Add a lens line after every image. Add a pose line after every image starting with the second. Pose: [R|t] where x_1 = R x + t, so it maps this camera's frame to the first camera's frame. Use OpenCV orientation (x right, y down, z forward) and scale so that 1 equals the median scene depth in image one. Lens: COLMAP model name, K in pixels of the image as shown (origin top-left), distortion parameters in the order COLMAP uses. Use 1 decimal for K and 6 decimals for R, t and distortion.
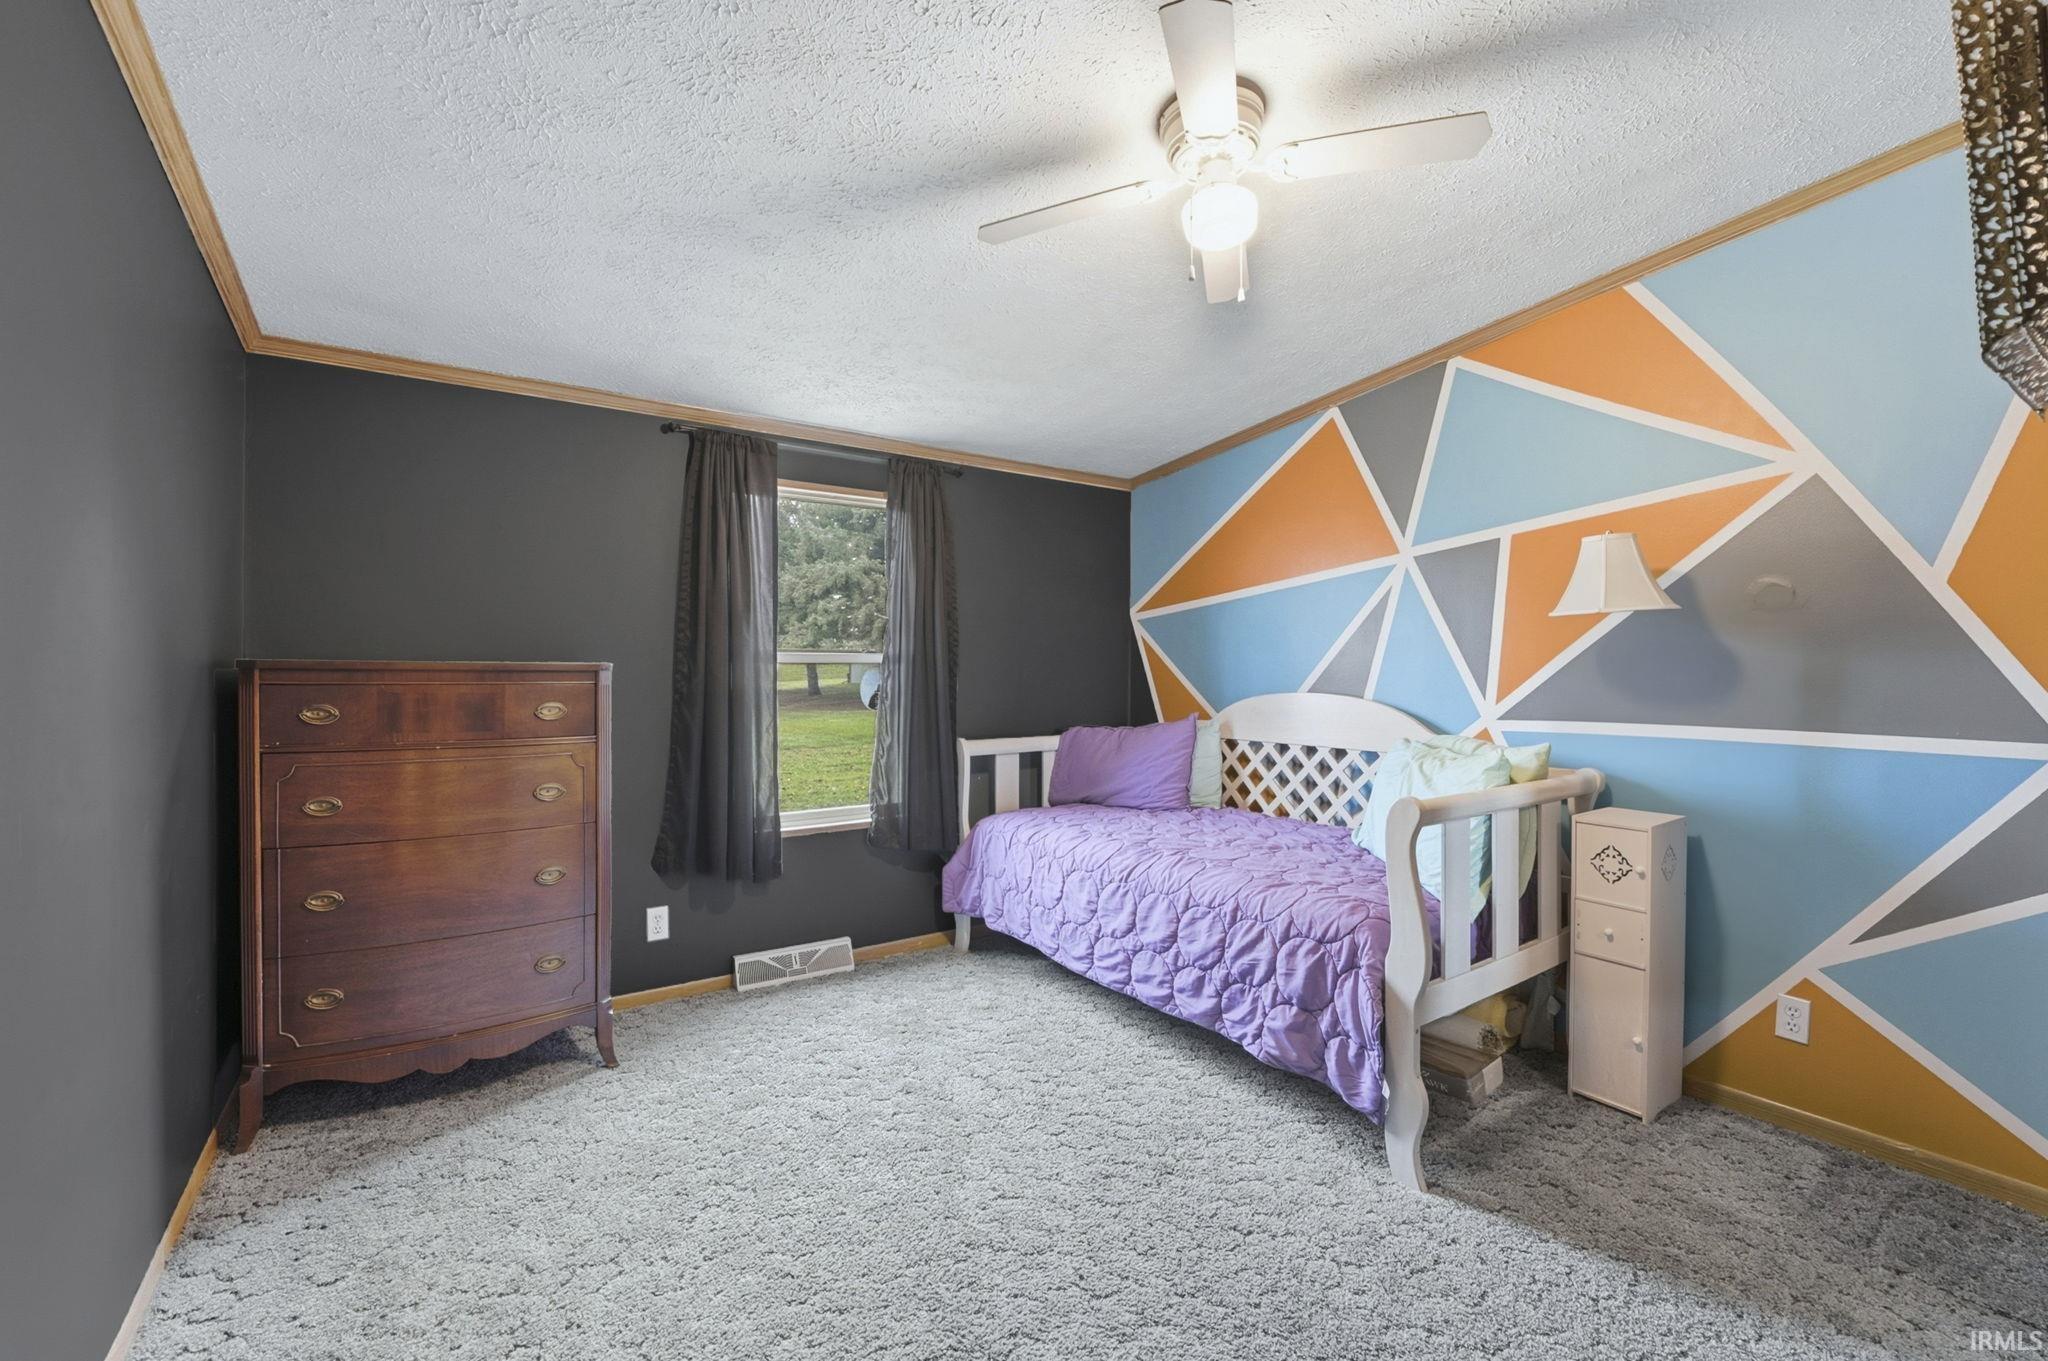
lens RADIAL K [[824.1, 0, 1042.1], [0, 824.1, 694.4], [0, 0, 1]] dist [-0.017142, 0.000303]
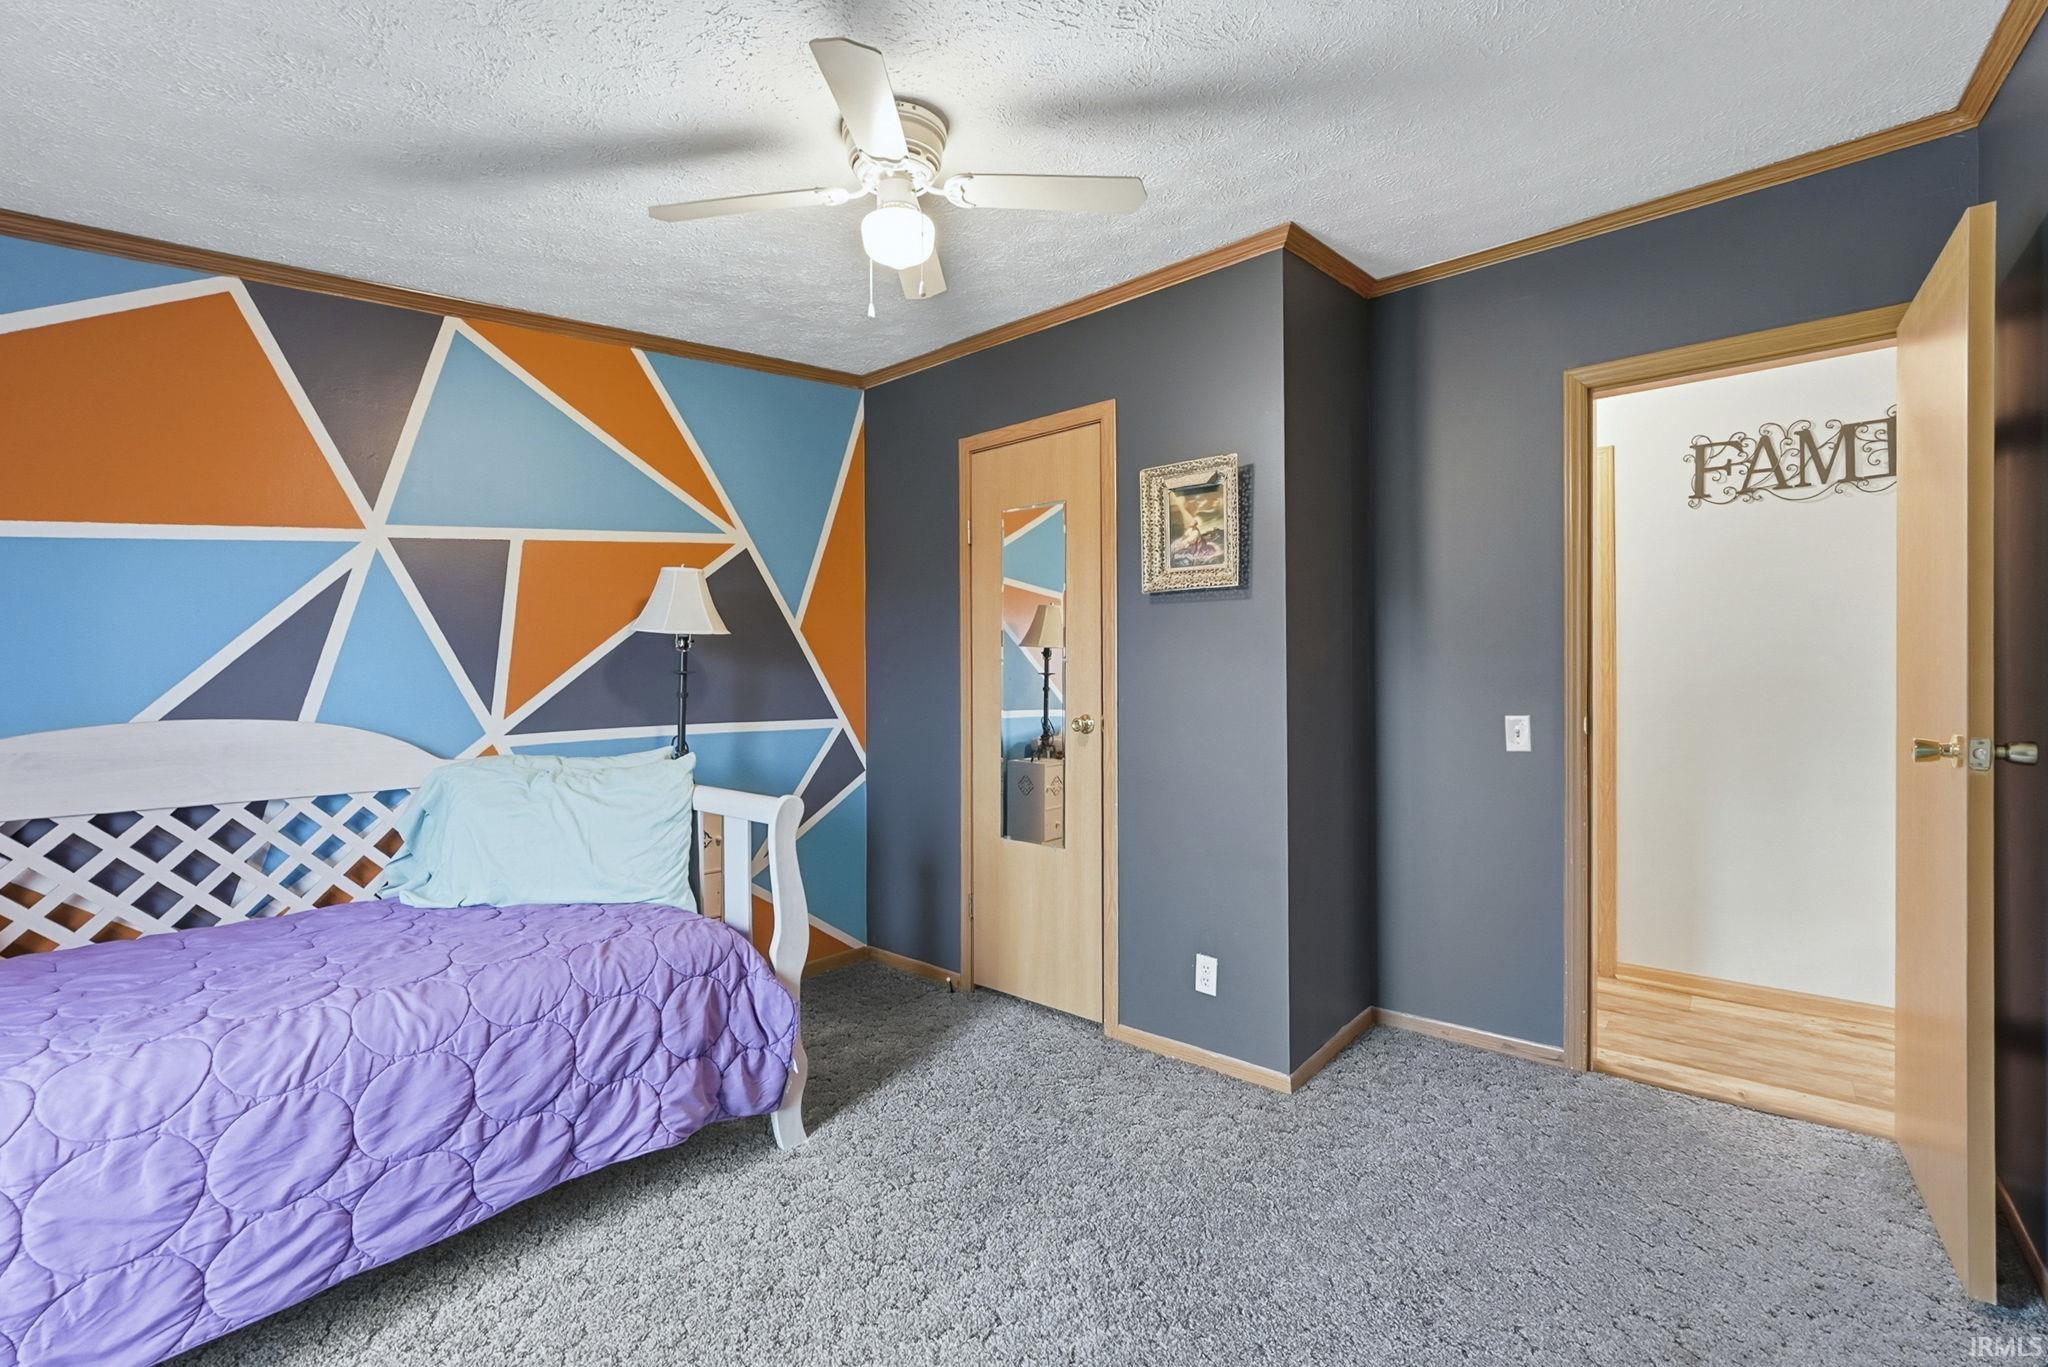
lens RADIAL K [[854.4, 0, 1034.2], [0, 854.4, 674.8], [0, 0, 1]] dist [-0.011774, 0.007674]
pose [[-0.221098, -0.000986, 0.975251, -0.600697], [0.025204, 0.999660, 0.006725, -0.032416], [-0.974926, 0.026067, -0.220997, 0.728605]]
